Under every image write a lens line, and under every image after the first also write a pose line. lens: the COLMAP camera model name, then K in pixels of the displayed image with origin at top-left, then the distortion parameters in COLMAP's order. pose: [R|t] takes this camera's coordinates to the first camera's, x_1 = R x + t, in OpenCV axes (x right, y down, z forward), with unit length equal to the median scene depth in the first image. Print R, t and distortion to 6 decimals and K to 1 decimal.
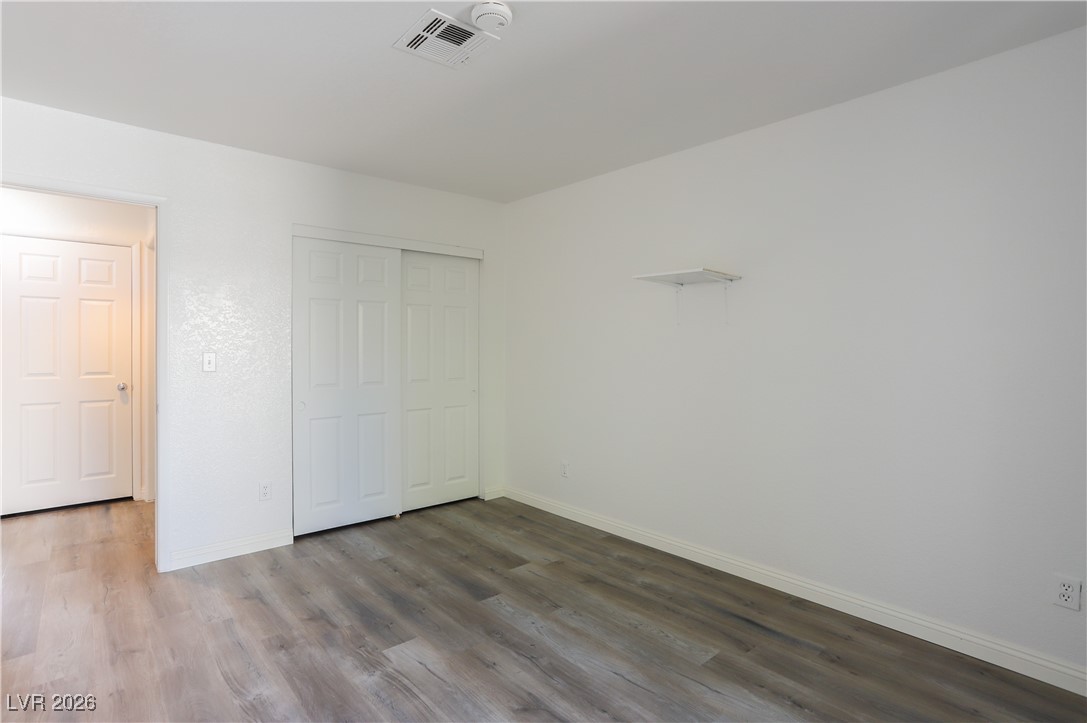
lens RADIAL K [[551.3, 0, 538.1], [0, 551.3, 353.7], [0, 0, 1]] dist [-0.042240, 0.021993]
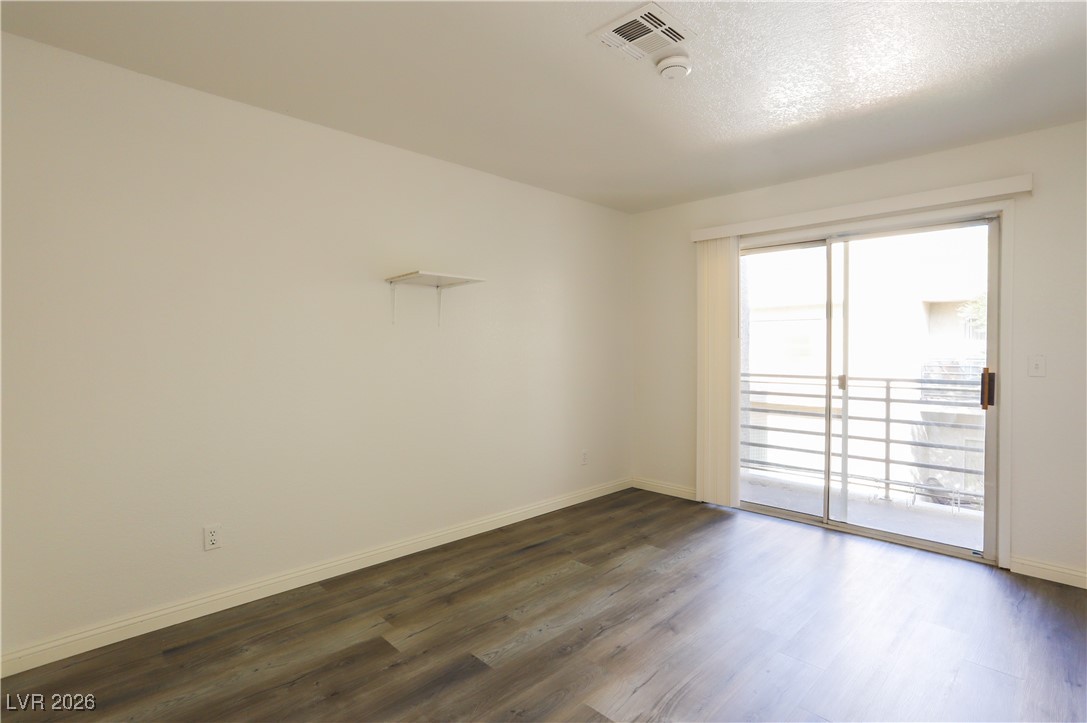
lens RADIAL K [[551.3, 0, 535.7], [0, 551.3, 353.4], [0, 0, 1]] dist [-0.042240, 0.021993]
pose [[-0.083446, -0.012461, 0.996434, -0.884571], [0.007636, 0.999884, 0.013144, -0.011647], [-0.996483, 0.008705, -0.083342, 0.988489]]
